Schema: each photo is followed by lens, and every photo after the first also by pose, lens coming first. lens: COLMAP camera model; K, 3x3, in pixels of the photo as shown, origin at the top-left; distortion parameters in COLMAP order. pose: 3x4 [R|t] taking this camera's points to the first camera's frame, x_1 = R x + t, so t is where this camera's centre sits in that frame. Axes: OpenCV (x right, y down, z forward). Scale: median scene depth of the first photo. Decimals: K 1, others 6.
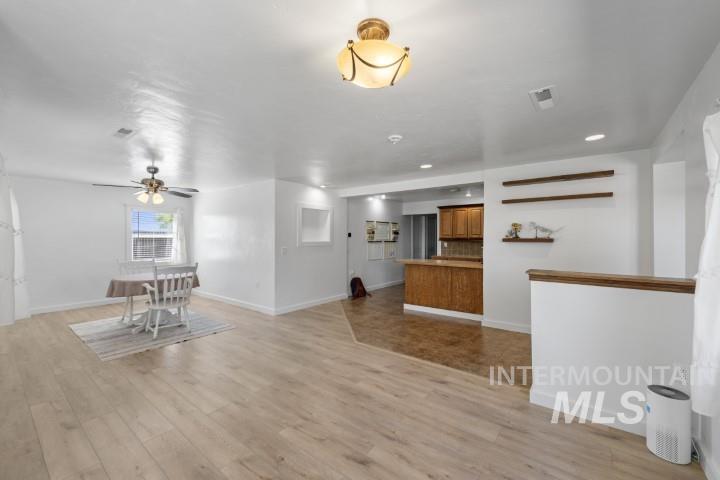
lens RADIAL K [[295.6, 0, 366.2], [0, 295.6, 238.2], [0, 0, 1]] dist [-0.001824, -0.001043]
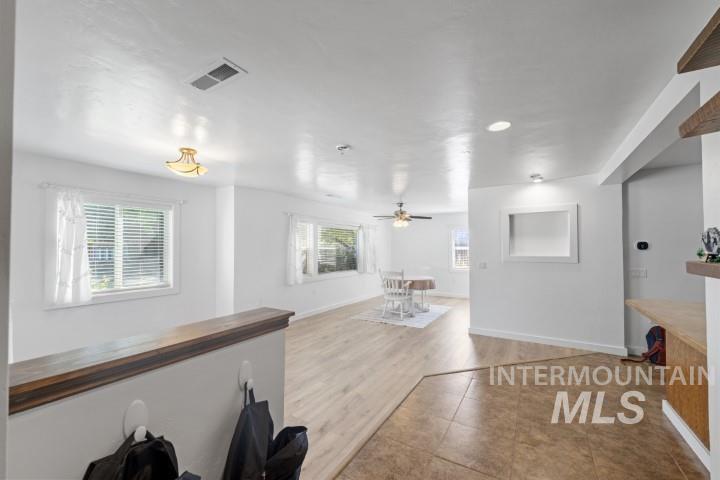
lens RADIAL K [[295.6, 0, 361.9], [0, 295.6, 240.1], [0, 0, 1]] dist [-0.001824, -0.001043]
pose [[0.088407, -0.027687, -0.995700, 0.722240], [0.001659, 0.999616, -0.027648, -0.012866], [0.996083, 0.000793, 0.088419, 0.677355]]
